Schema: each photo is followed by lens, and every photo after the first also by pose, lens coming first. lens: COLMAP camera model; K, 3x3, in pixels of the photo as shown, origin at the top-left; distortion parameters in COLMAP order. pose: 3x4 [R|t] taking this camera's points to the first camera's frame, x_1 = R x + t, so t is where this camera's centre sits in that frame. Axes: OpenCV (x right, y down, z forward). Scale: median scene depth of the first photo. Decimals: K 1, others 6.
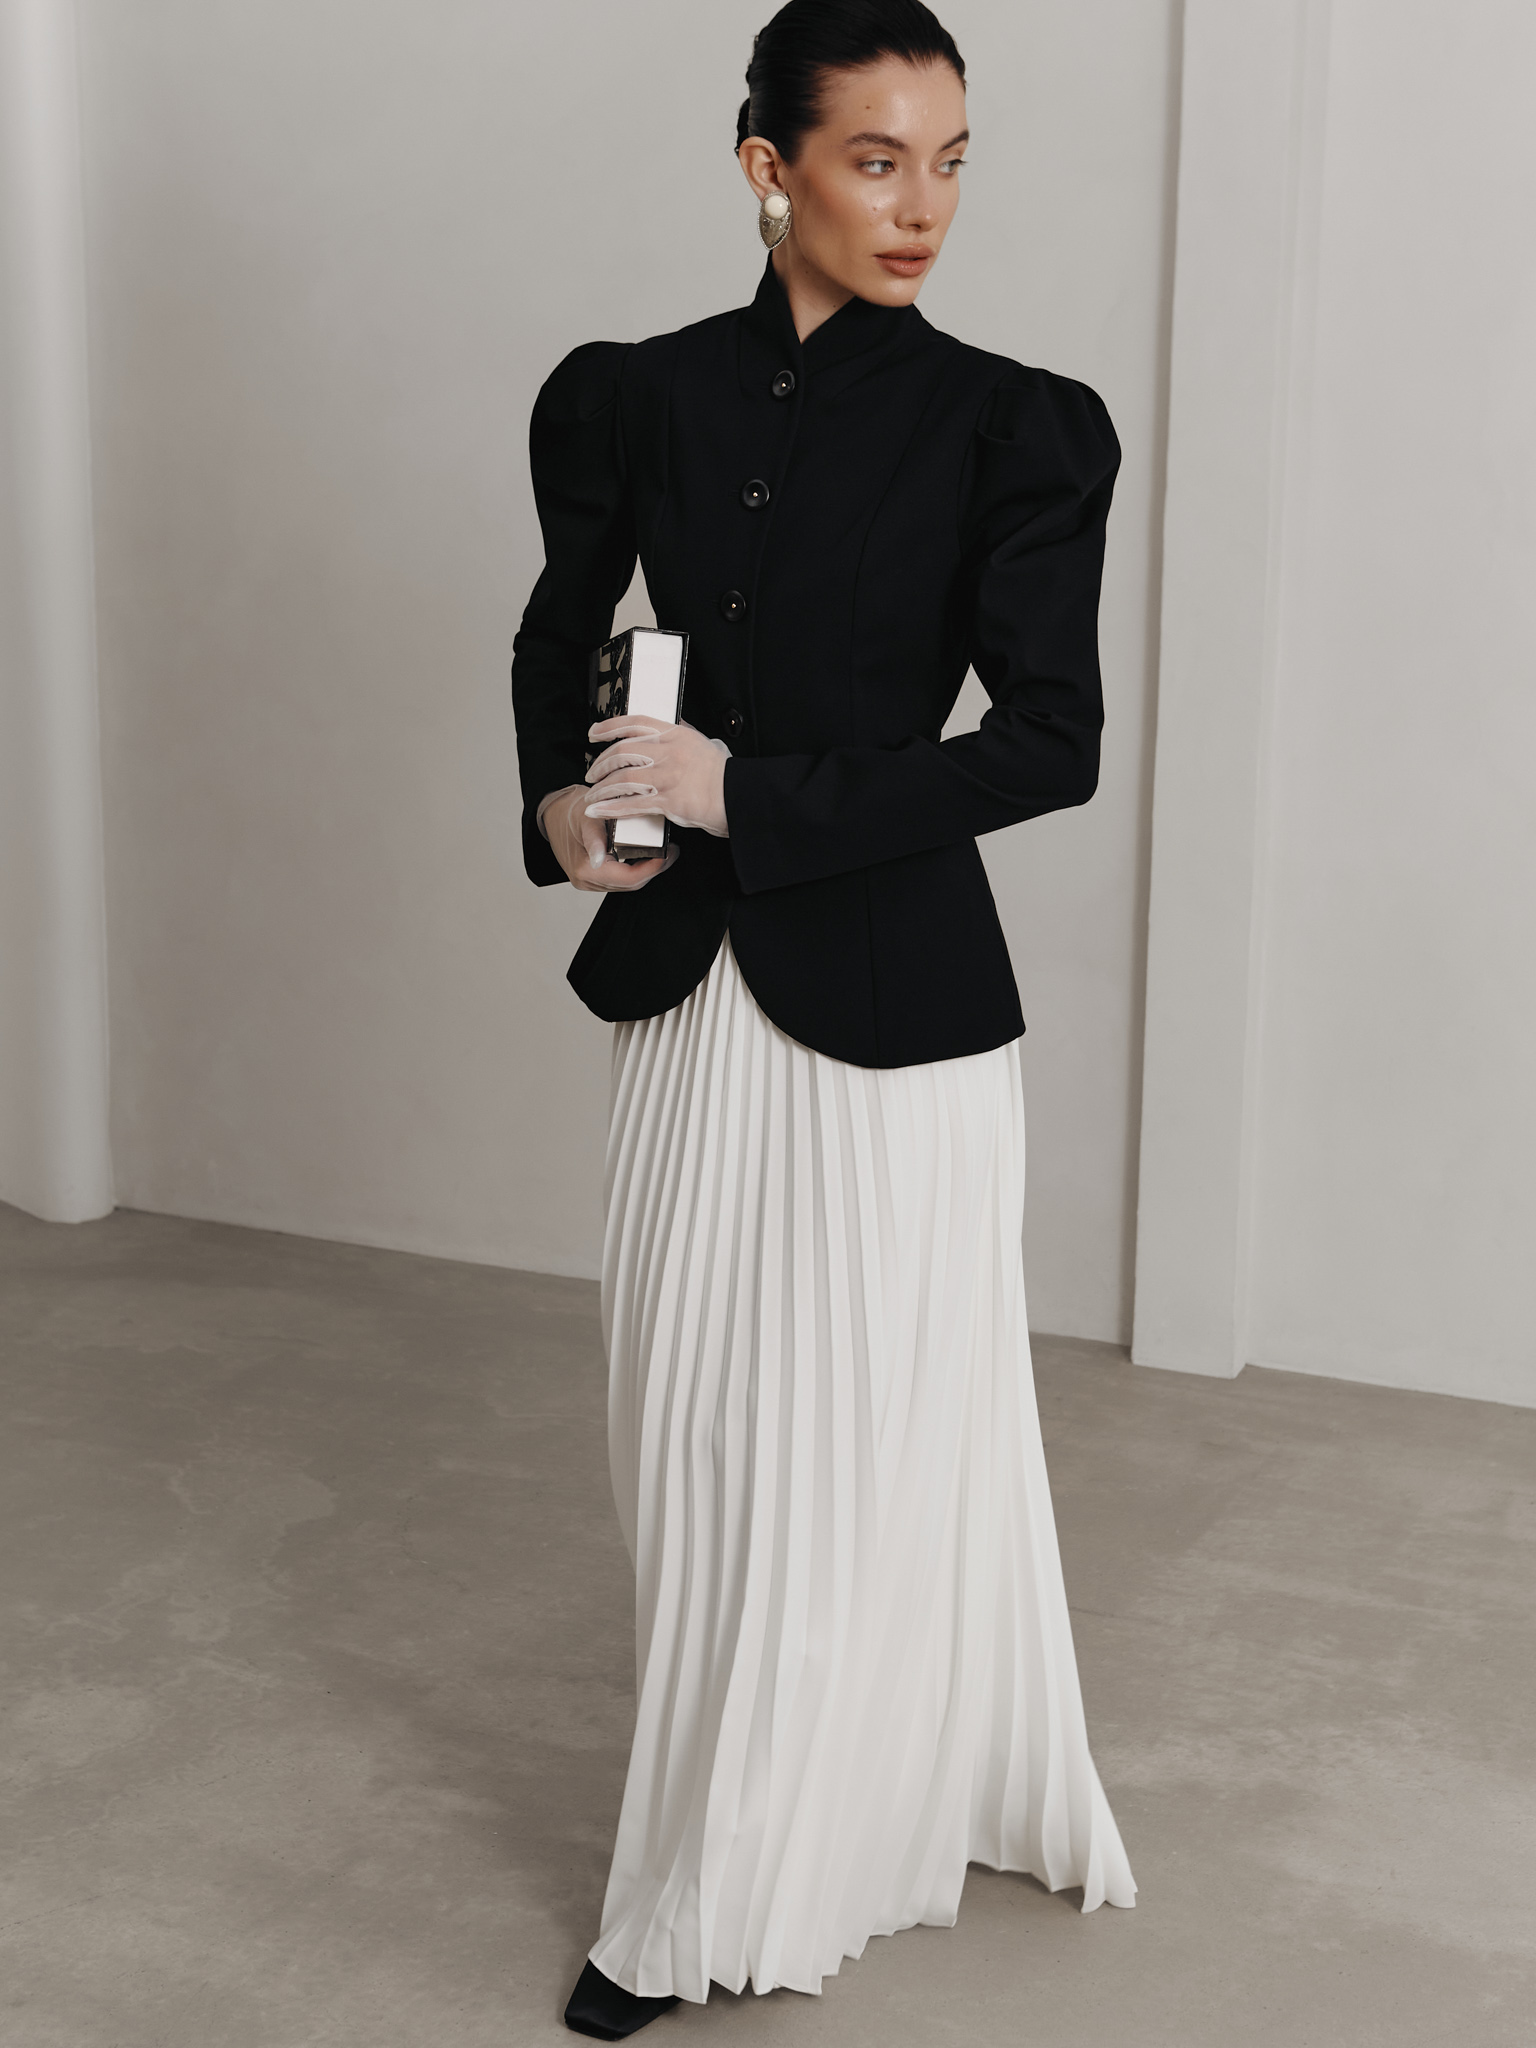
lens RADIAL K [[3193.1, 0, 768.0], [0, 3193.1, 1024.0], [0, 0, 1]] dist [-0.005865, 0.113830]
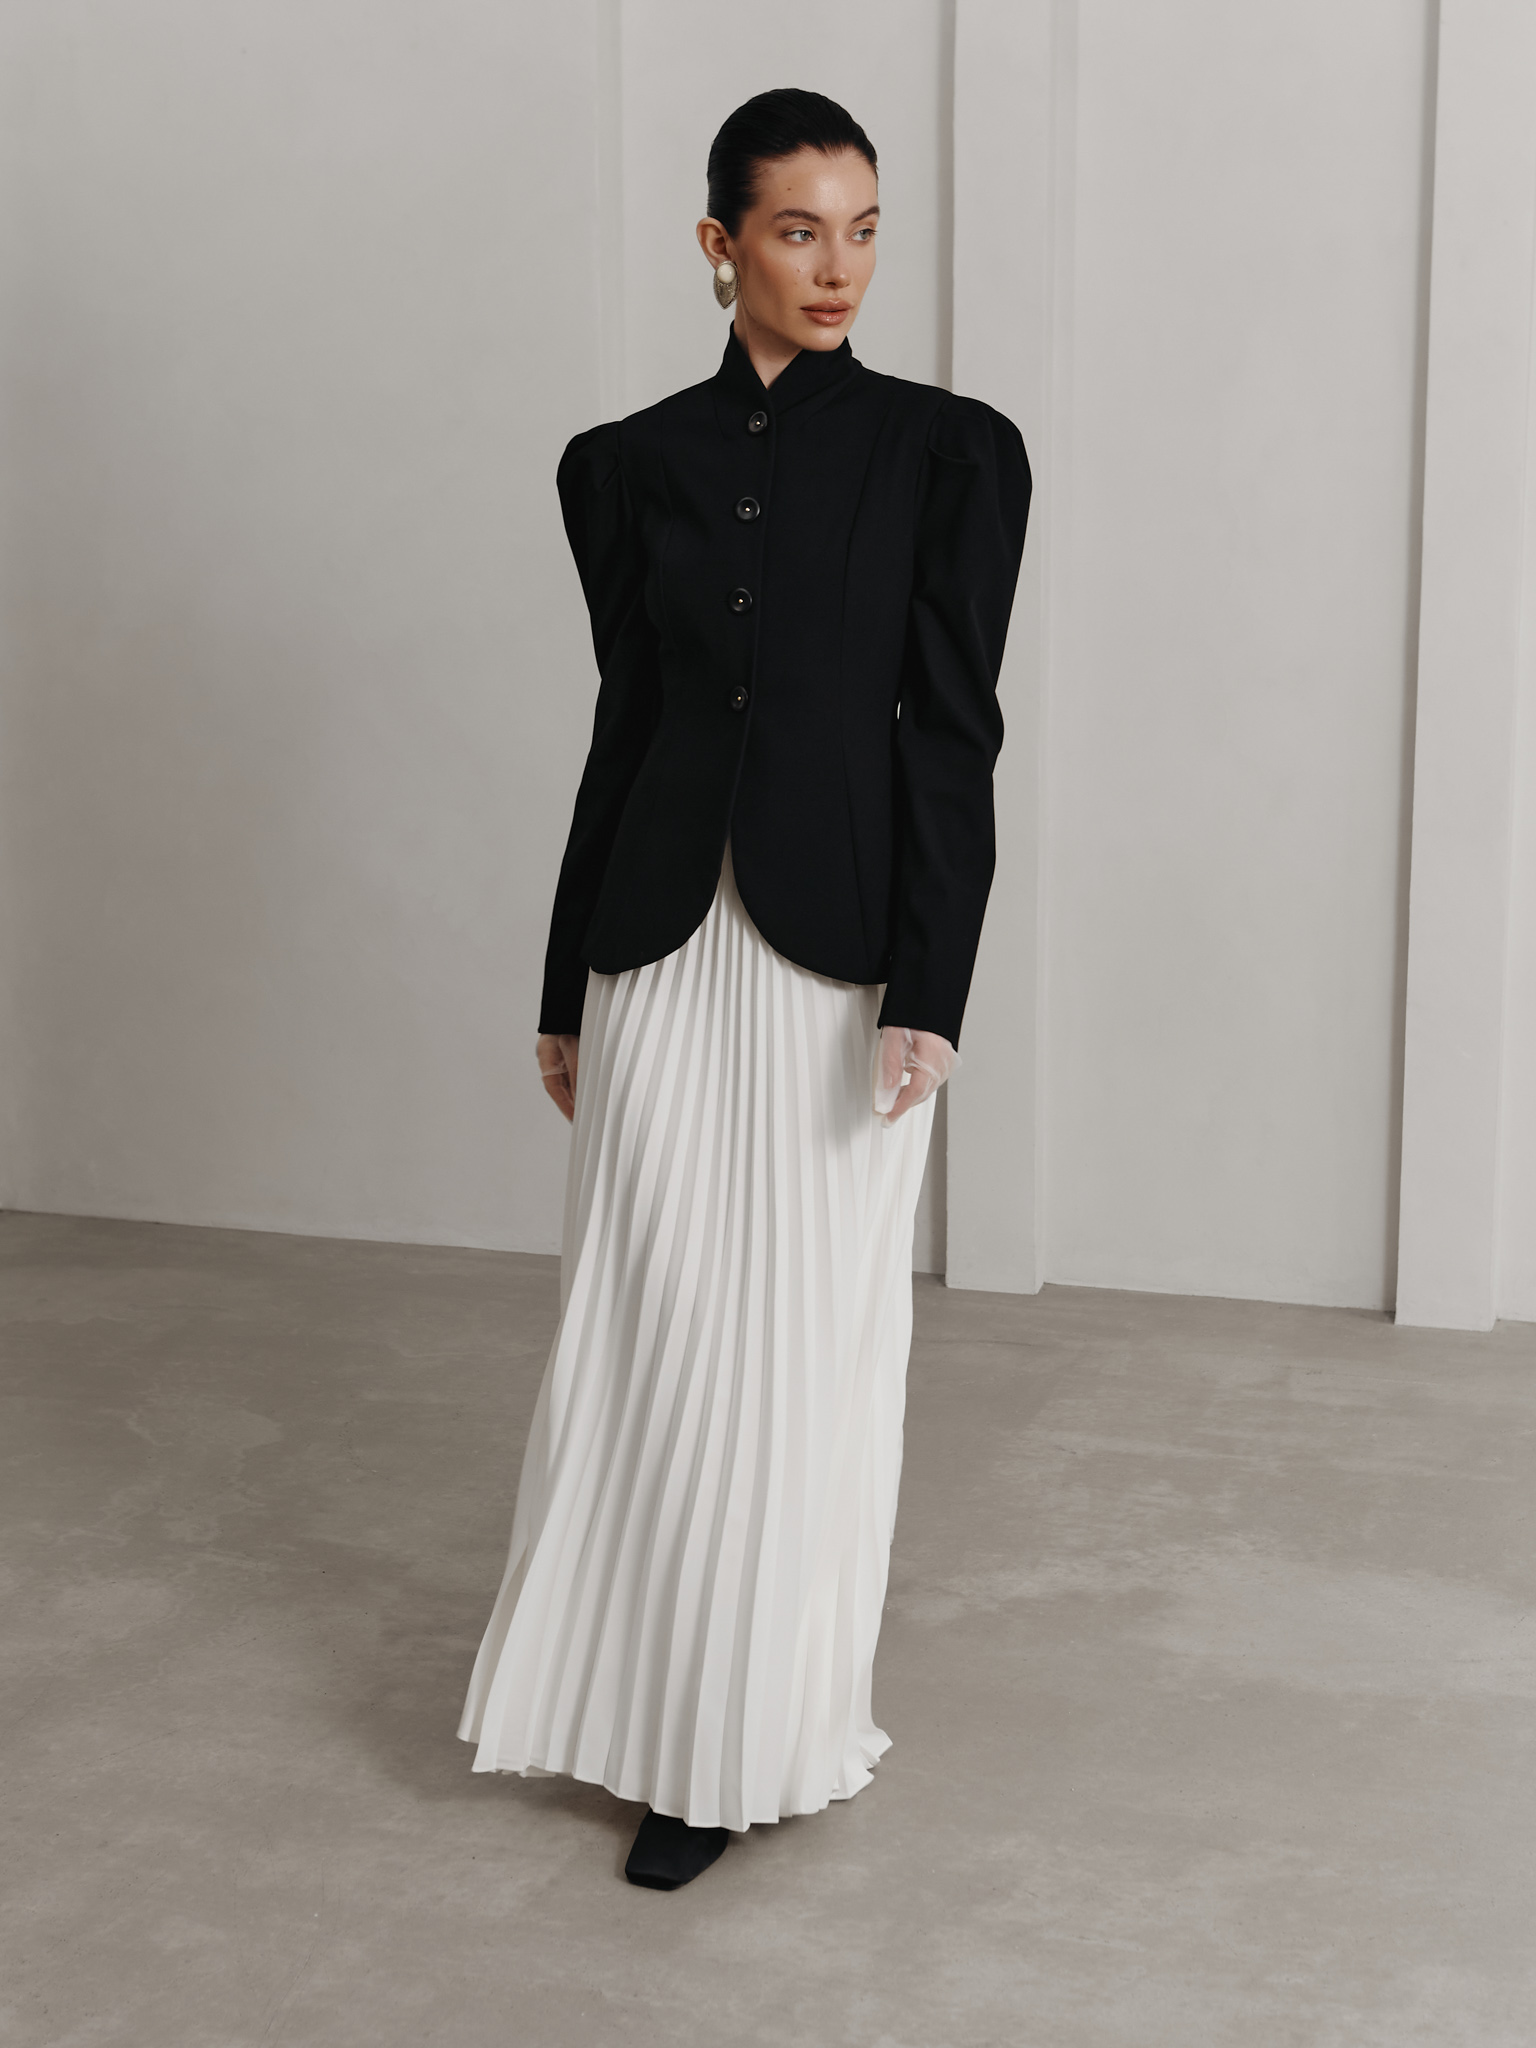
lens RADIAL K [[3193.1, 0, 768.0], [0, 3193.1, 1024.0], [0, 0, 1]] dist [-0.005865, 0.113830]
pose [[0.990916, -0.045275, 0.126634, -0.112891], [0.048837, 0.998490, -0.025162, 0.048600], [-0.125304, 0.031118, 0.991630, -0.155956]]
